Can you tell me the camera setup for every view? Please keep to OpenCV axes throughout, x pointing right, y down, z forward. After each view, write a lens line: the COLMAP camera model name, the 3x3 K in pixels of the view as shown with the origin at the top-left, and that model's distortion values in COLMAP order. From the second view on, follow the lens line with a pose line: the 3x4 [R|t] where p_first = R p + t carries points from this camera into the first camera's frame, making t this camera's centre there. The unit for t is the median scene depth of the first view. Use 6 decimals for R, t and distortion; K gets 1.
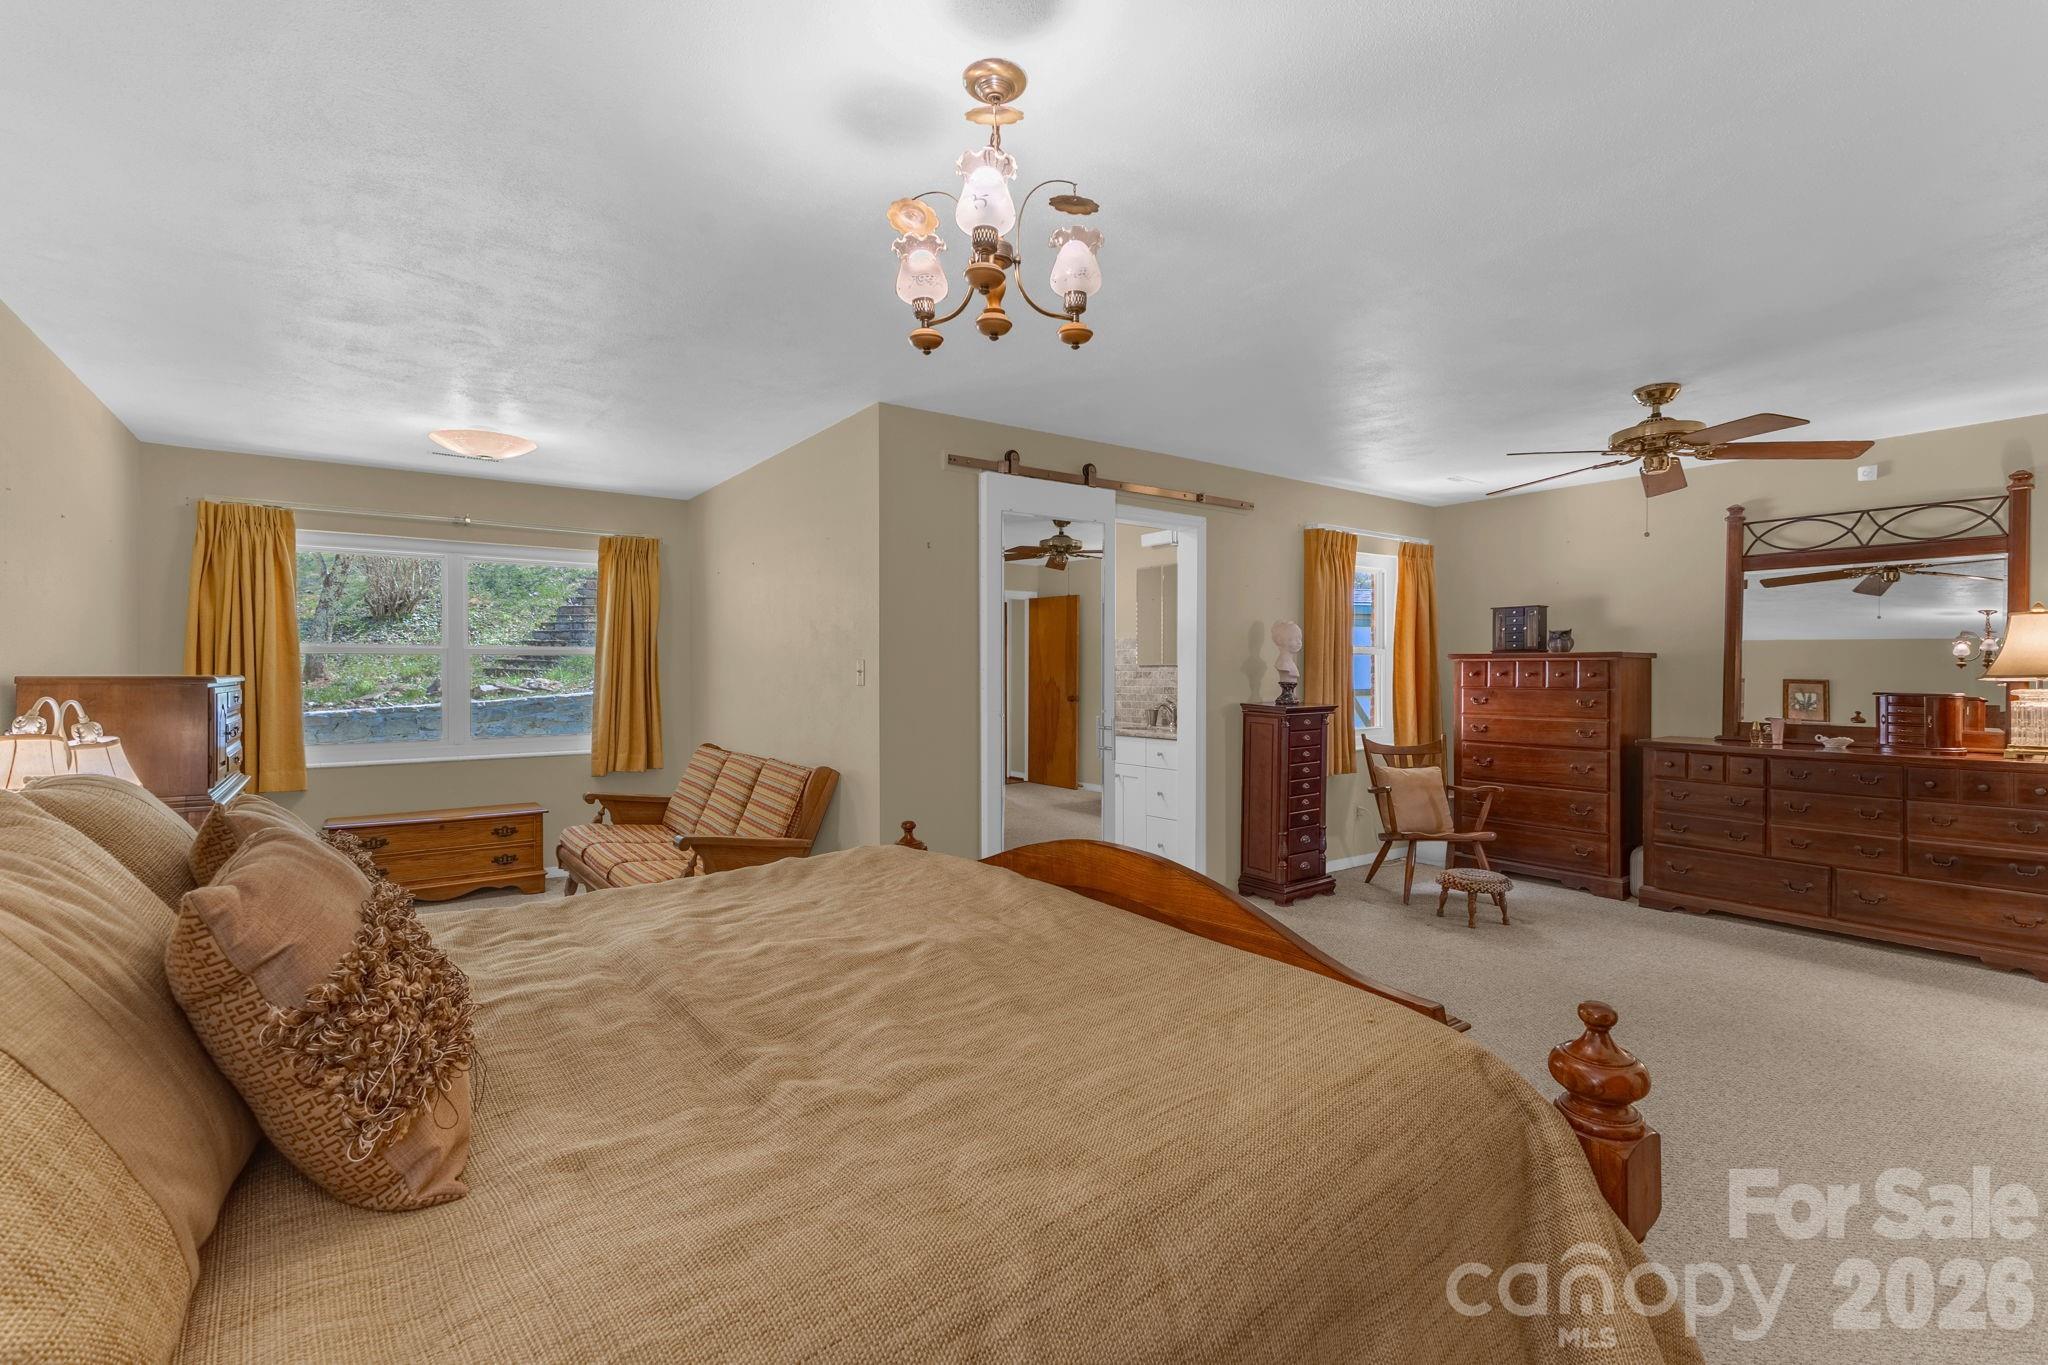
lens RADIAL K [[930.0, 0, 1025.5], [0, 930.0, 677.2], [0, 0, 1]] dist [0.000587, -0.000040]
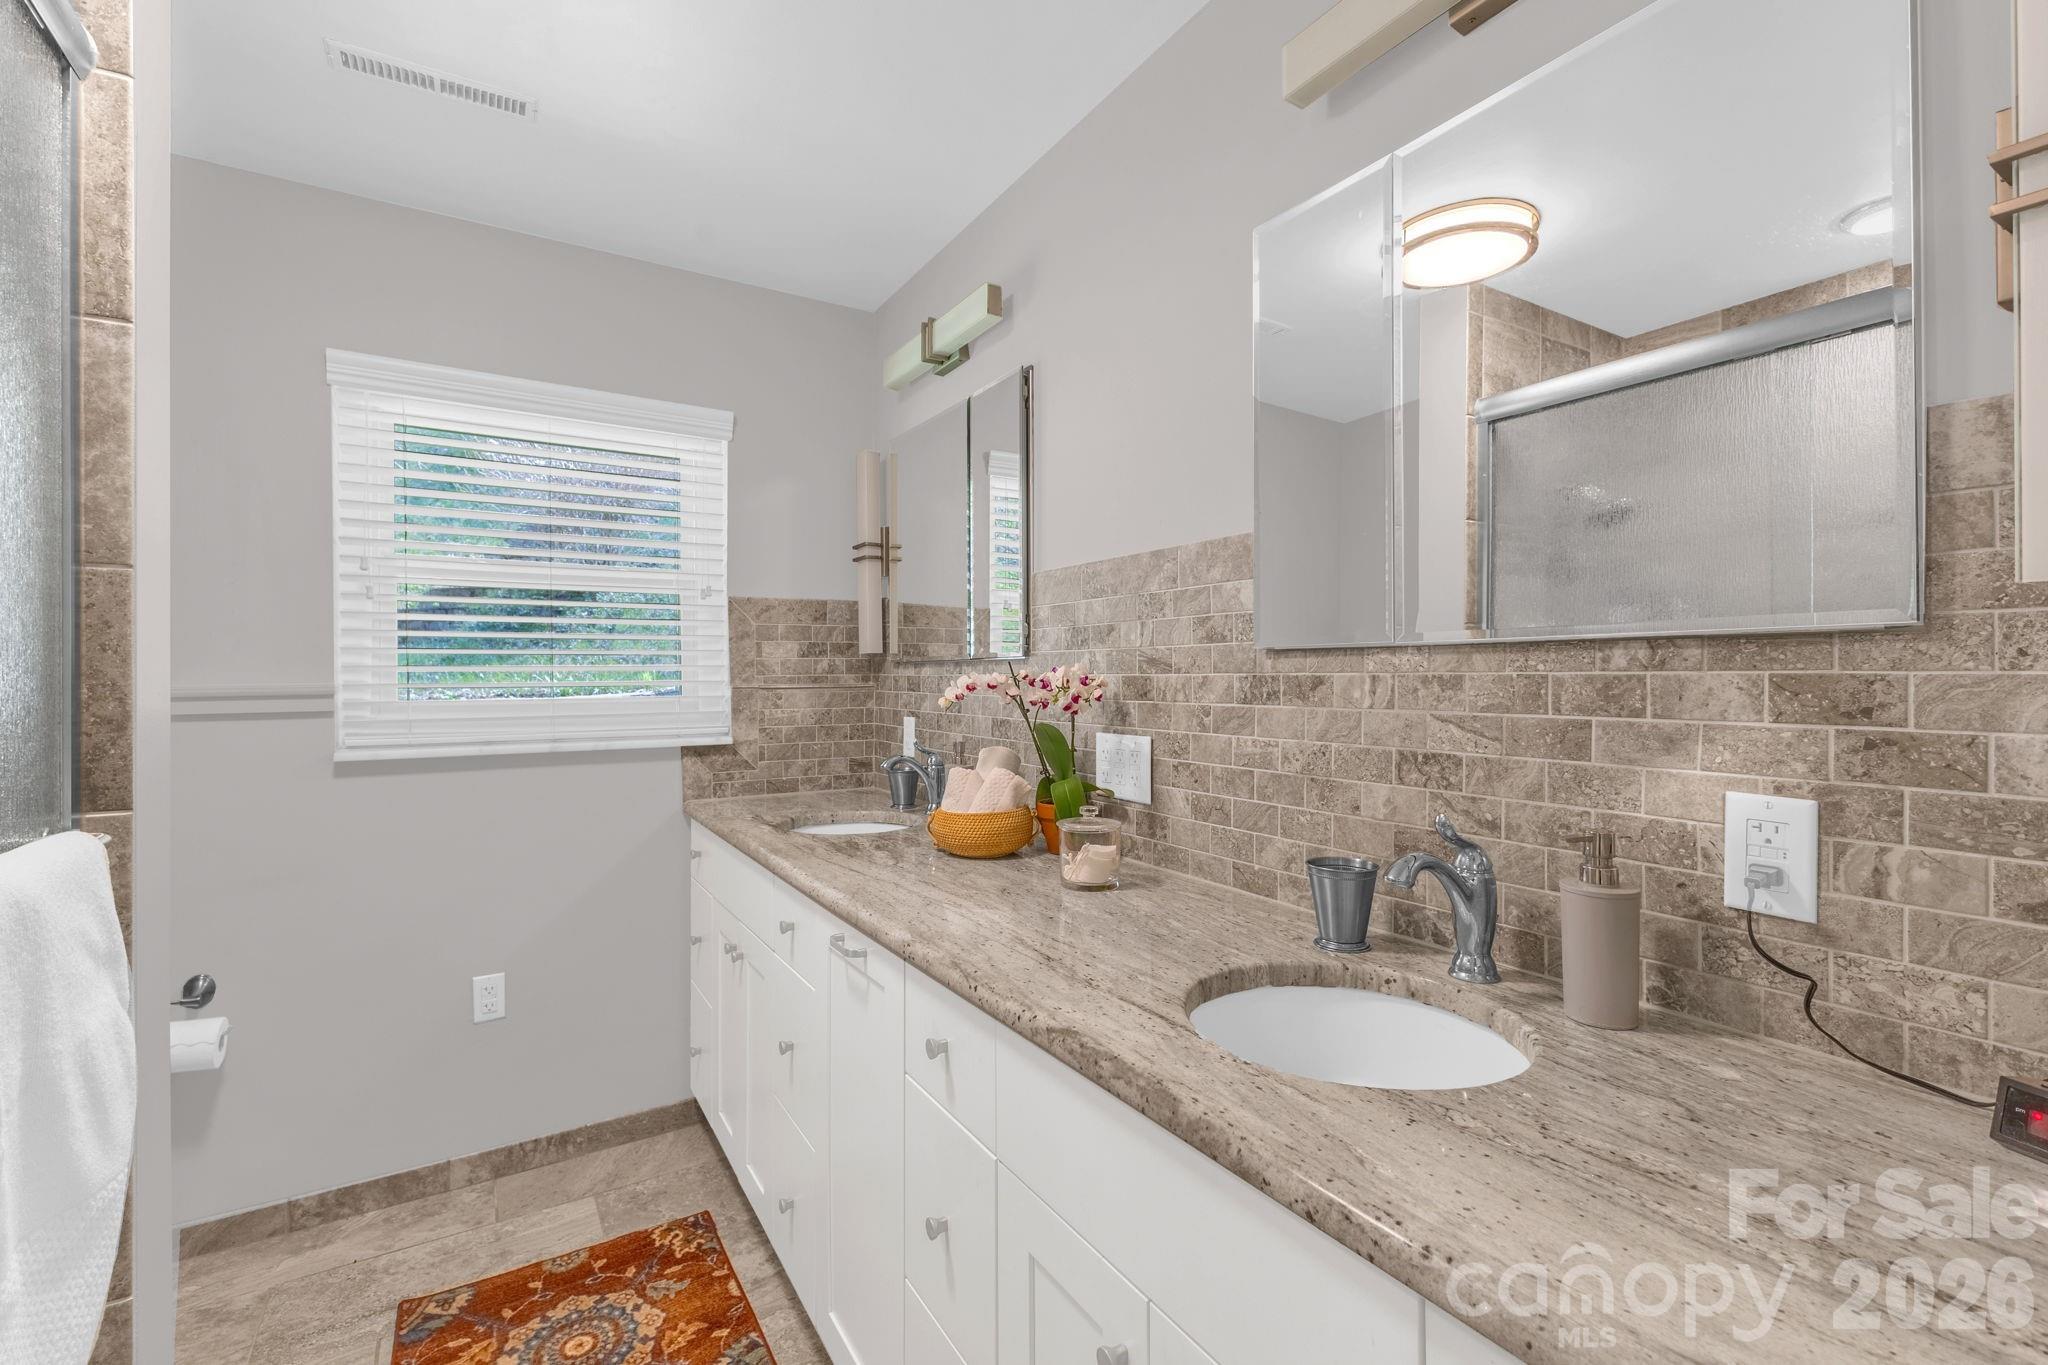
lens RADIAL K [[930.0, 0, 1025.7], [0, 930.0, 677.8], [0, 0, 1]] dist [0.000587, -0.000040]
pose [[0.996924, -0.001714, -0.078360, 0.081962], [0.001472, 0.999994, -0.003147, -0.004590], [0.078365, 0.003022, 0.996920, 0.776943]]
